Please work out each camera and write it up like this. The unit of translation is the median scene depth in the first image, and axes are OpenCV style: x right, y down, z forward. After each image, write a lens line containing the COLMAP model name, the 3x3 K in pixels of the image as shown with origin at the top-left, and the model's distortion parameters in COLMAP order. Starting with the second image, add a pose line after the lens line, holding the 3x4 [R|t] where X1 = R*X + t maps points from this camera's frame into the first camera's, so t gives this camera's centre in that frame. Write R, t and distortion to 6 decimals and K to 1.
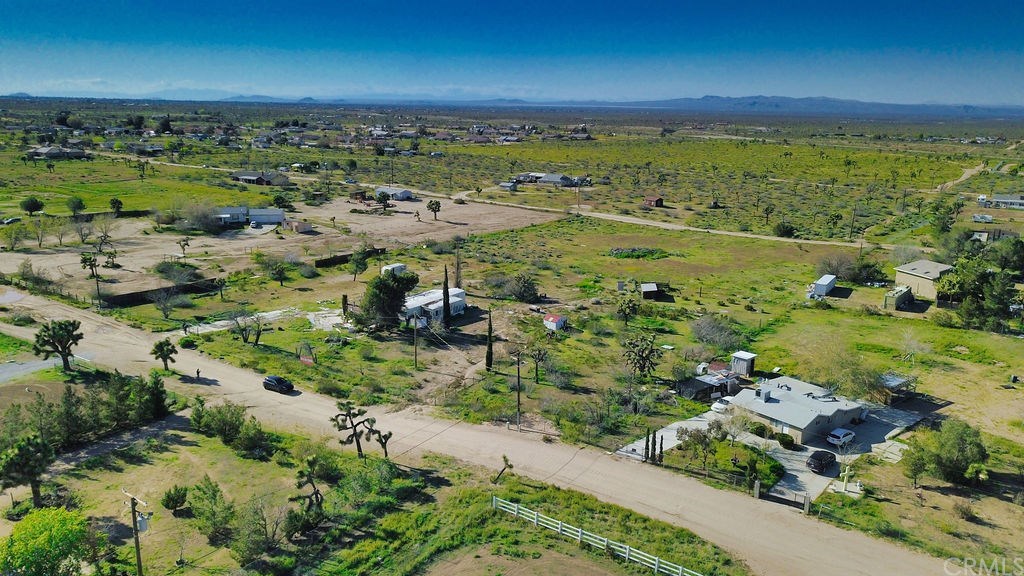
lens RADIAL K [[777.0, 0, 512.1], [0, 777.0, 287.5], [0, 0, 1]] dist [0.018533, -0.023994]
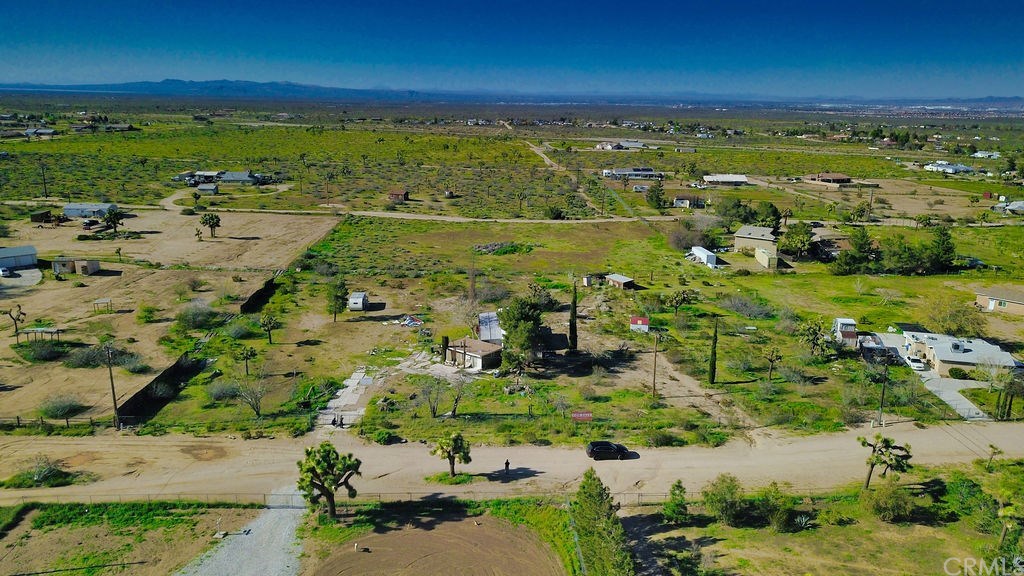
lens RADIAL K [[777.0, 0, 511.7], [0, 777.0, 289.7], [0, 0, 1]] dist [0.018533, -0.023994]
pose [[0.799526, -0.147137, 0.582330, -0.418399], [0.134655, 0.988762, 0.064951, -0.055291], [-0.585342, 0.026484, 0.810354, 0.195091]]
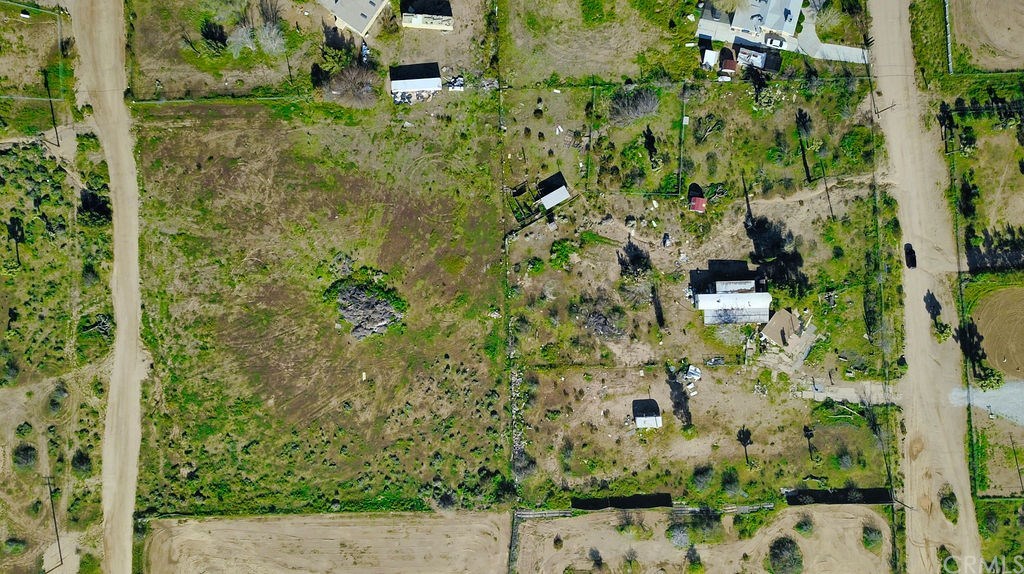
lens RADIAL K [[777.0, 0, 514.5], [0, 777.0, 281.6], [0, 0, 1]] dist [0.018533, -0.023994]
pose [[-0.581037, -0.813784, 0.012340, 0.075239], [0.184667, -0.117055, 0.975805, -0.870794], [-0.792650, 0.569257, 0.218292, 0.677340]]
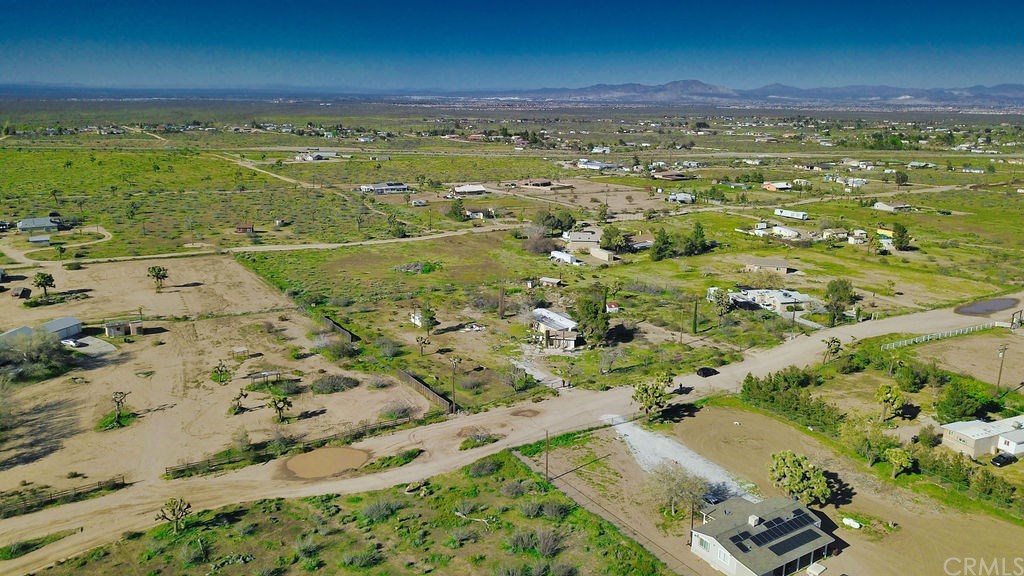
lens RADIAL K [[777.0, 0, 511.7], [0, 777.0, 284.2], [0, 0, 1]] dist [0.018533, -0.023994]
pose [[0.417256, -0.227431, 0.879871, -0.890683], [0.208316, 0.966336, 0.150993, -0.178088], [-0.884591, 0.120288, 0.450587, 0.314507]]
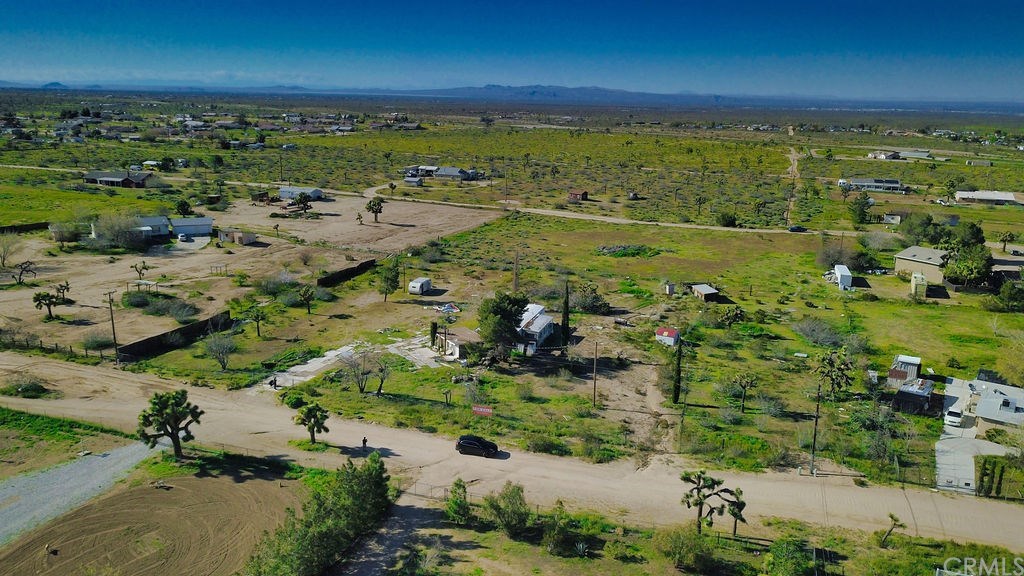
lens RADIAL K [[777.0, 0, 511.4], [0, 777.0, 291.8], [0, 0, 1]] dist [0.018533, -0.023994]
pose [[0.964314, -0.060660, 0.257718, -0.232623], [0.055618, 0.998092, 0.026818, -0.027738], [-0.258853, -0.011527, 0.965848, 0.106601]]
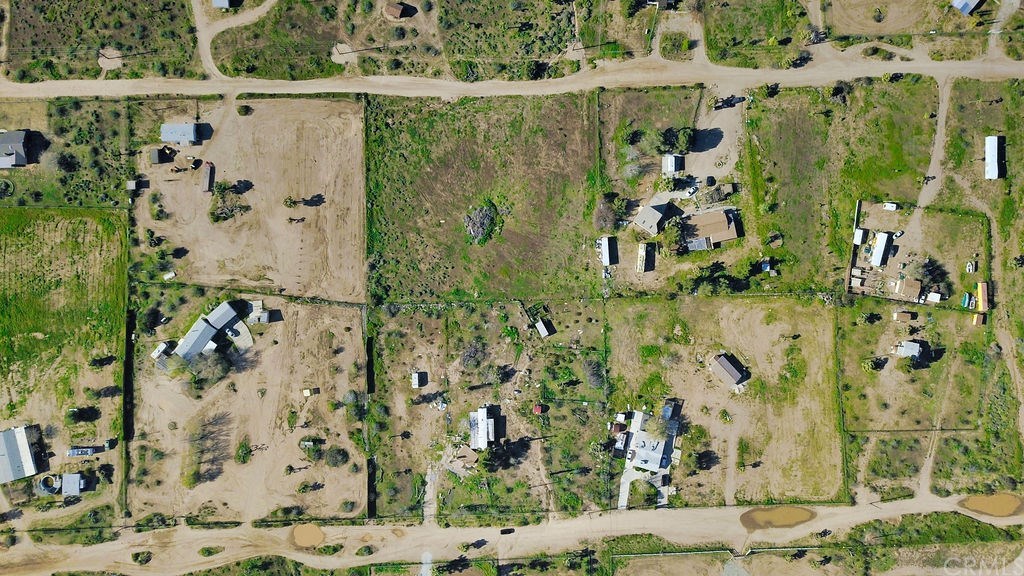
lens RADIAL K [[777.0, 0, 500.9], [0, 777.0, 282.2], [0, 0, 1]] dist [0.018533, -0.023994]
pose [[0.817692, -0.574575, 0.035260, 0.068795], [0.126092, 0.238535, 0.962913, -1.524614], [-0.561676, -0.782921, 0.267497, 0.482267]]
